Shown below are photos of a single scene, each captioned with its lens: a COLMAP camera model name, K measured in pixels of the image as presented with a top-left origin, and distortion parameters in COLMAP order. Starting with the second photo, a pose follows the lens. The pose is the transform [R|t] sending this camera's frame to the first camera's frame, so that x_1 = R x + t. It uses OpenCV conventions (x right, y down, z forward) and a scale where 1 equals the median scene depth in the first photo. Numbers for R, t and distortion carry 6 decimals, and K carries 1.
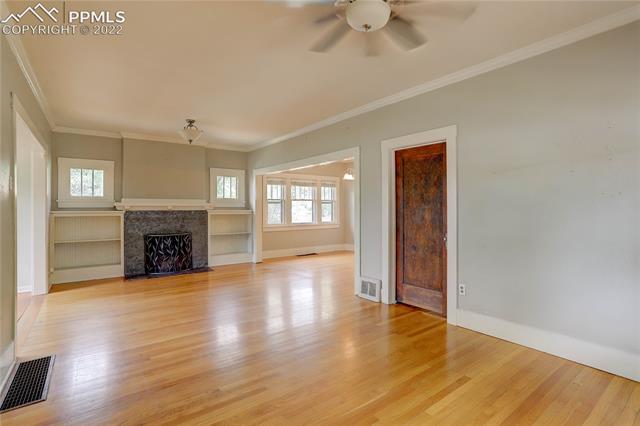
lens RADIAL K [[315.0, 0, 314.8], [0, 315.0, 210.1], [0, 0, 1]] dist [-0.004705, 0.001157]
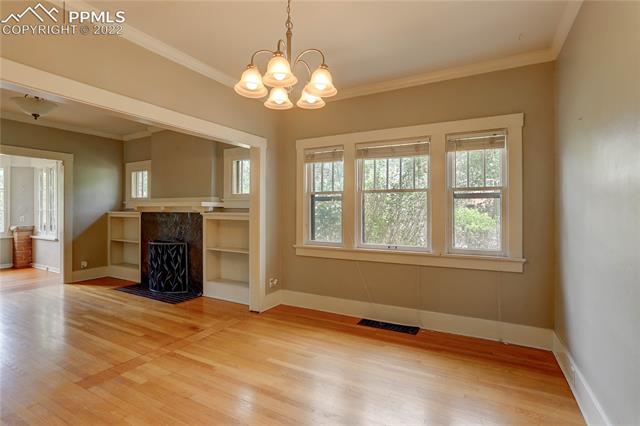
lens RADIAL K [[315.0, 0, 320.6], [0, 315.0, 212.0], [0, 0, 1]] dist [-0.004705, 0.001157]
pose [[0.405881, 0.010573, -0.913865, 0.410388], [-0.008334, 0.999934, 0.007868, -0.008788], [0.913888, 0.004422, 0.405943, 1.017065]]
